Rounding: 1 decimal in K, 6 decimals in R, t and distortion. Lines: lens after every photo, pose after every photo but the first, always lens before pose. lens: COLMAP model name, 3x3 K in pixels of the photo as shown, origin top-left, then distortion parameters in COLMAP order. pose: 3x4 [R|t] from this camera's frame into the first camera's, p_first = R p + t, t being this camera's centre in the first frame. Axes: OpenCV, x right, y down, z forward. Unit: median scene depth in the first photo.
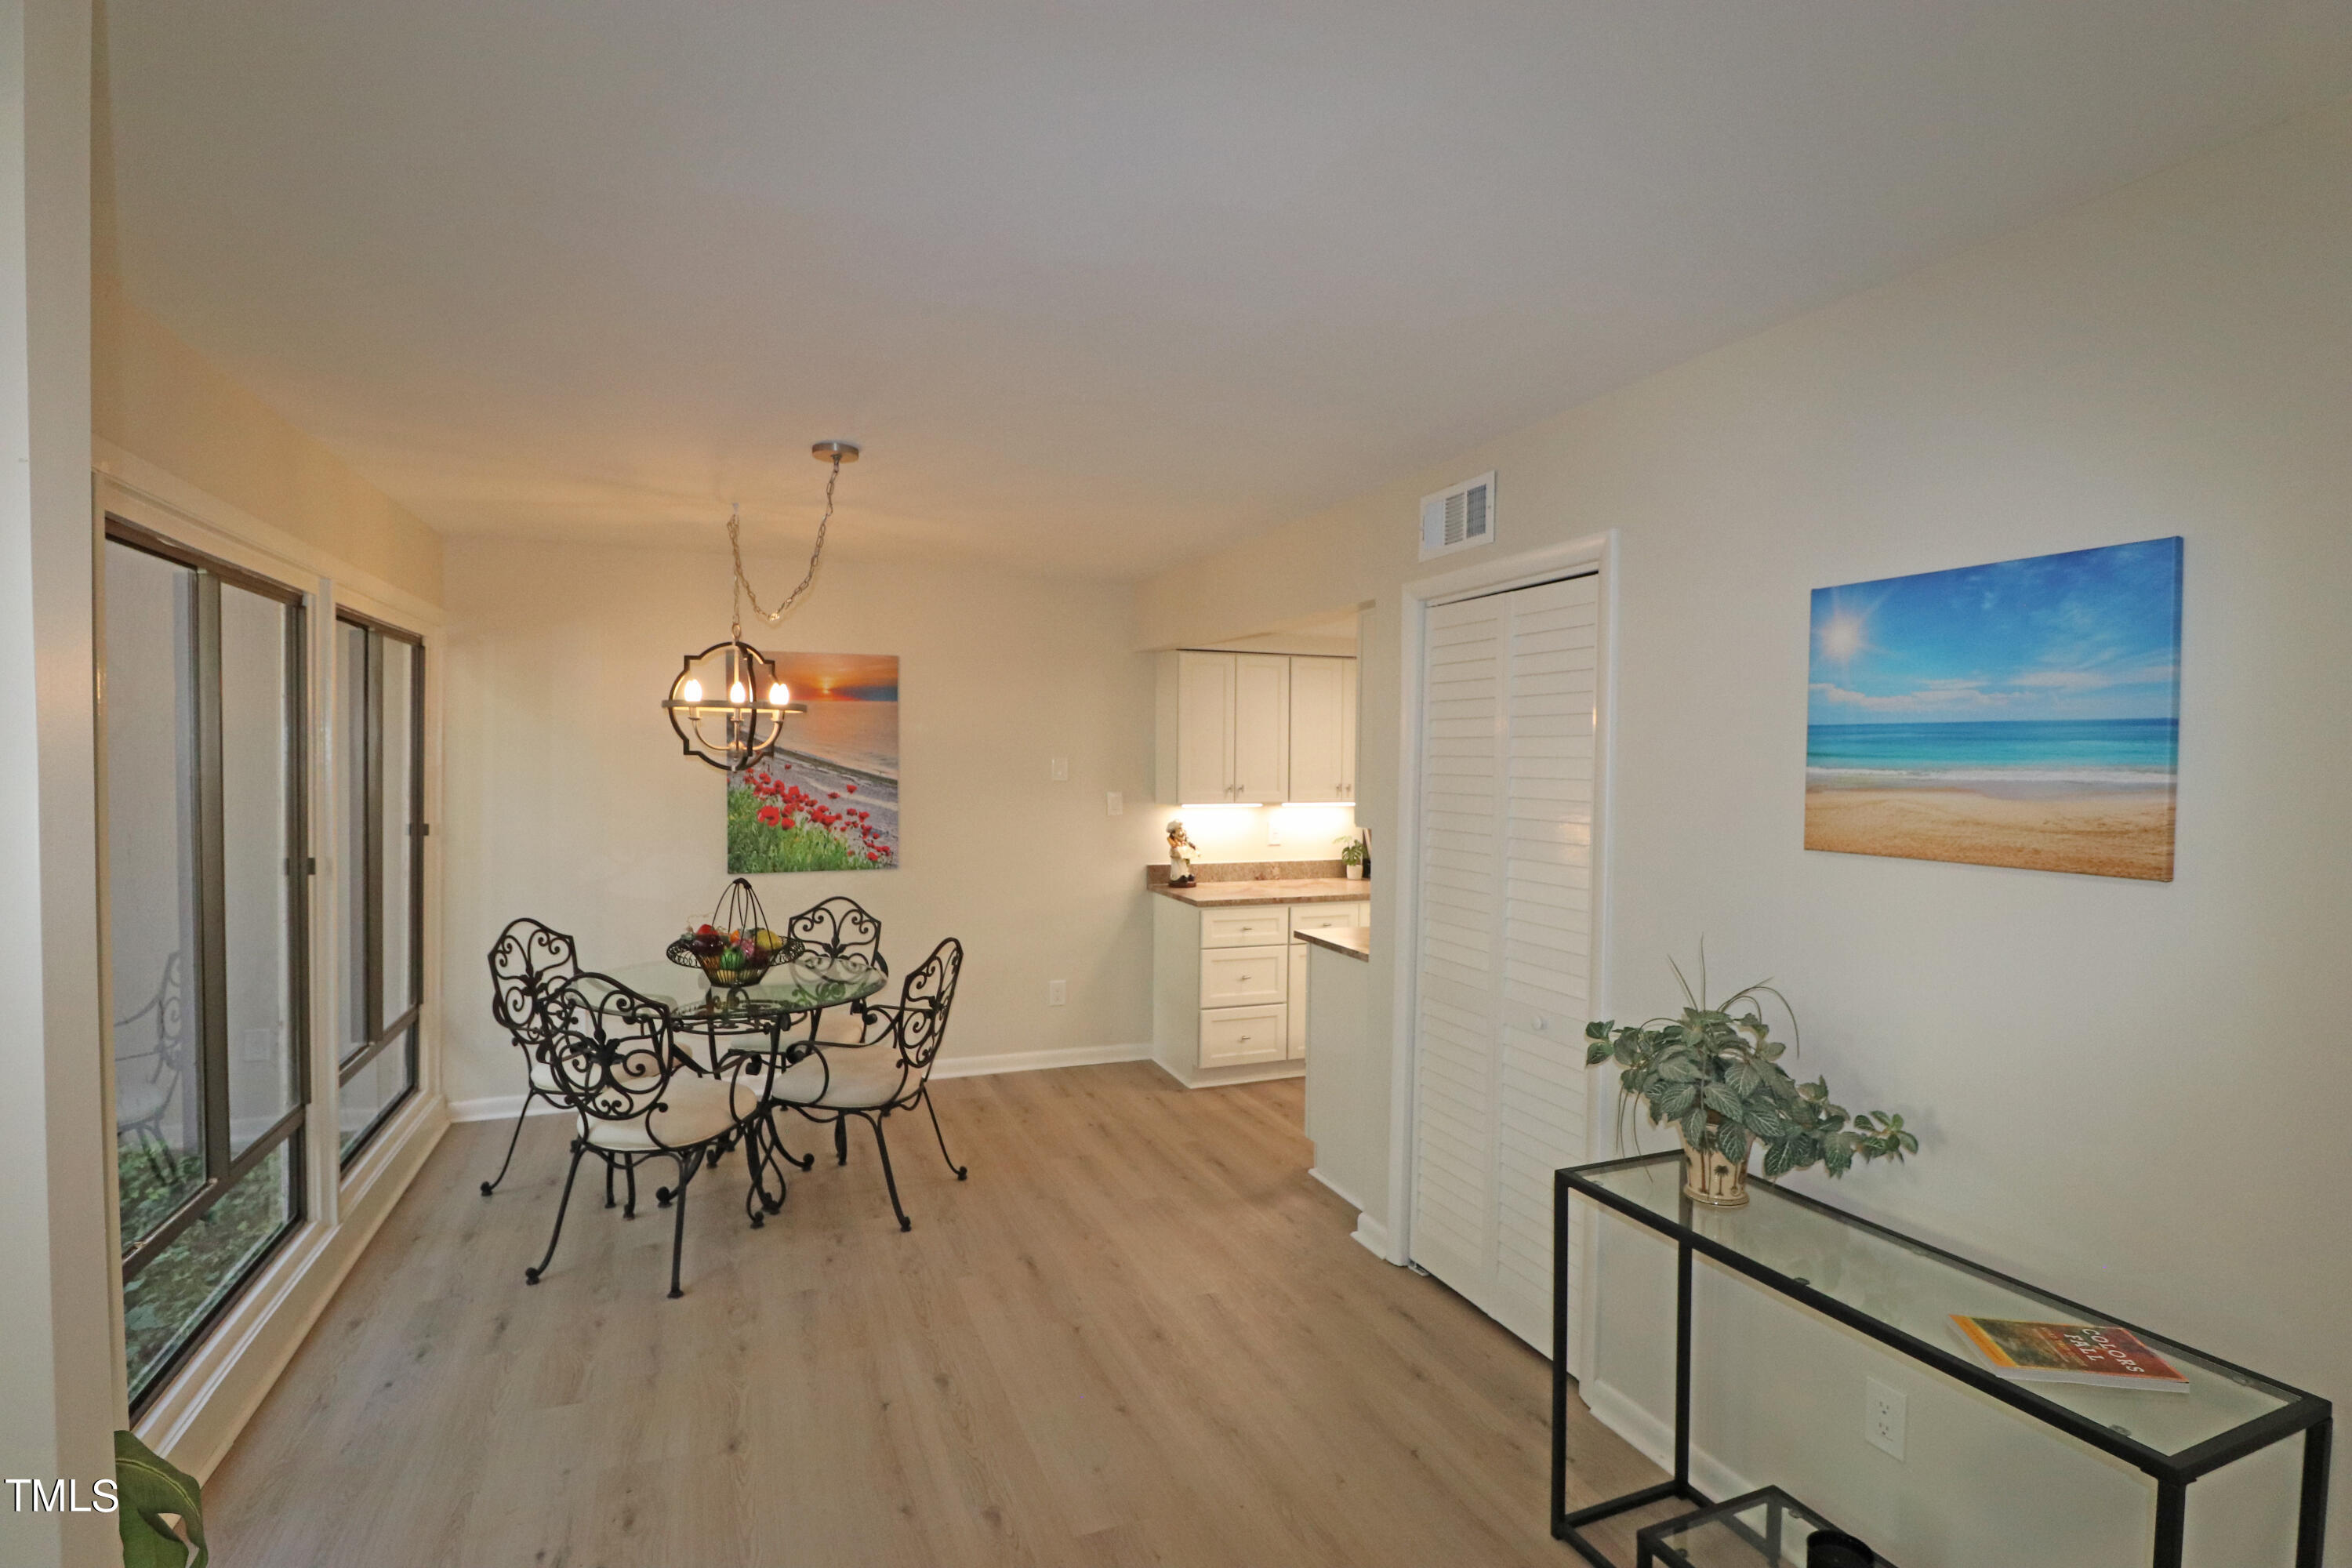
lens RADIAL K [[1133.5, 0, 1176.0], [0, 1133.5, 784.0], [0, 0, 1]] dist [-0.002766, -0.000537]
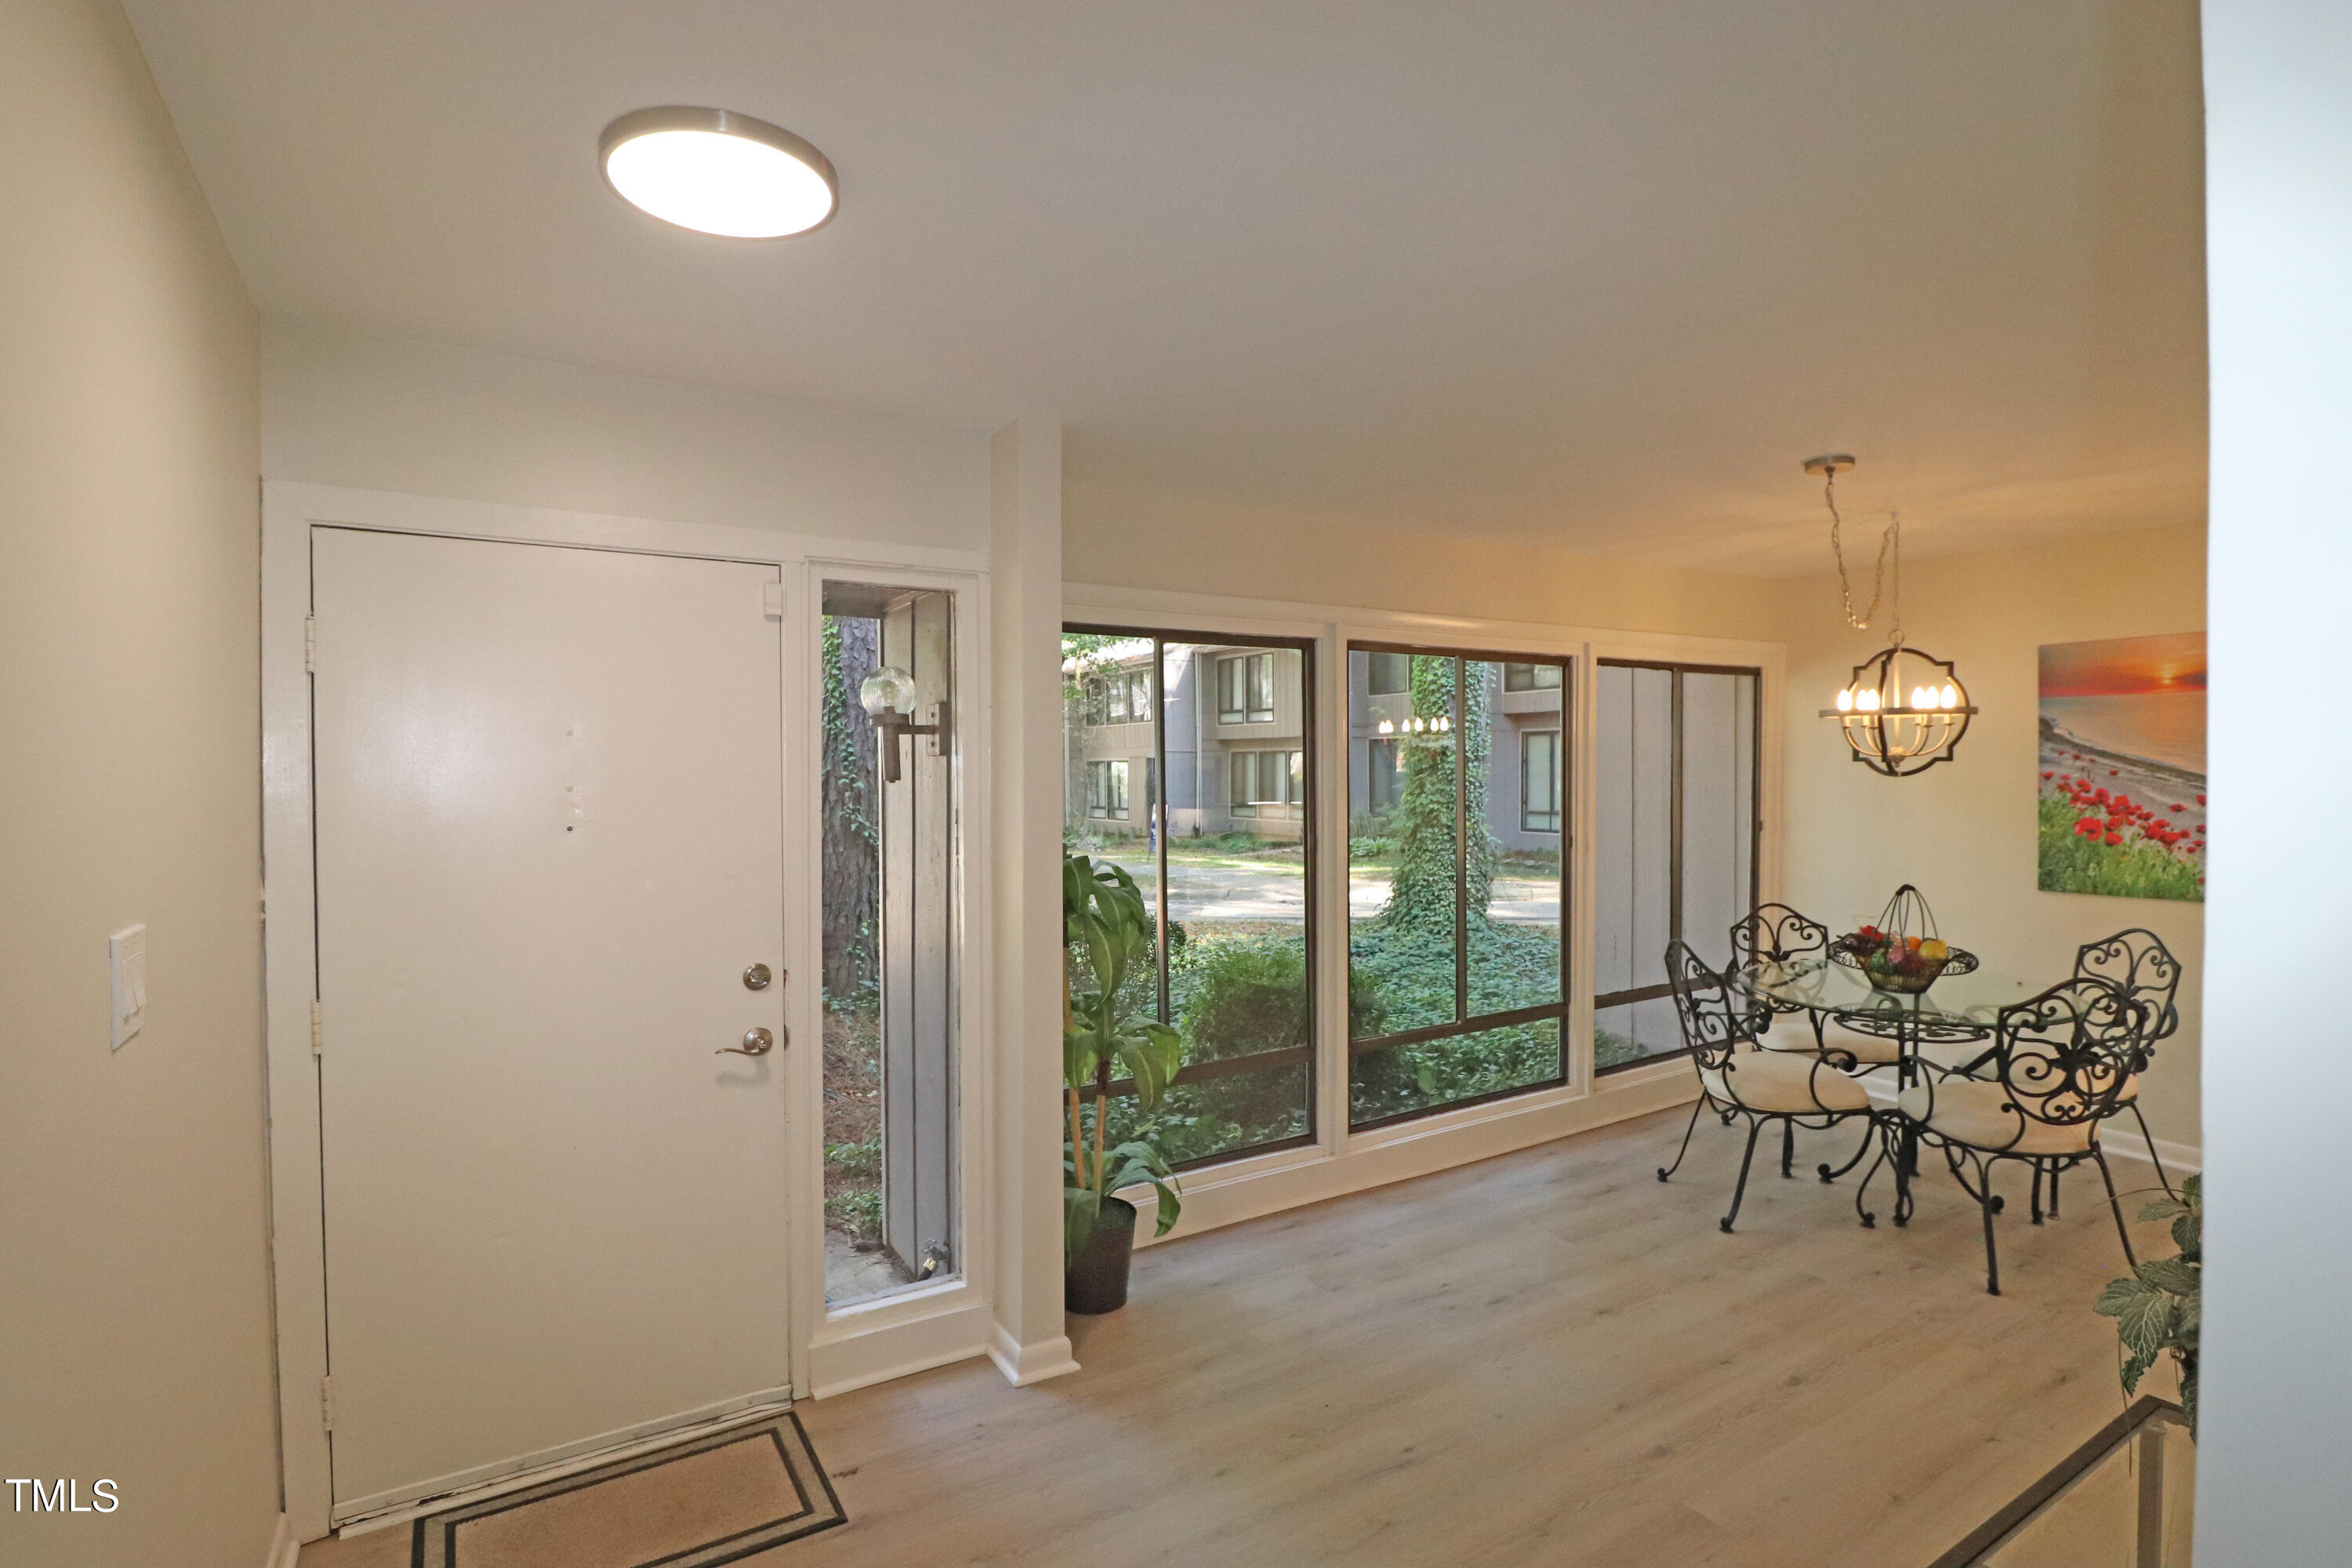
lens RADIAL K [[1133.5, 0, 1176.0], [0, 1133.5, 784.0], [0, 0, 1]] dist [-0.002766, -0.000537]
pose [[0.183483, 0.005439, -0.983008, 0.444351], [-0.014528, 0.999890, 0.002821, 0.001494], [0.982916, 0.013763, 0.183542, 0.175314]]
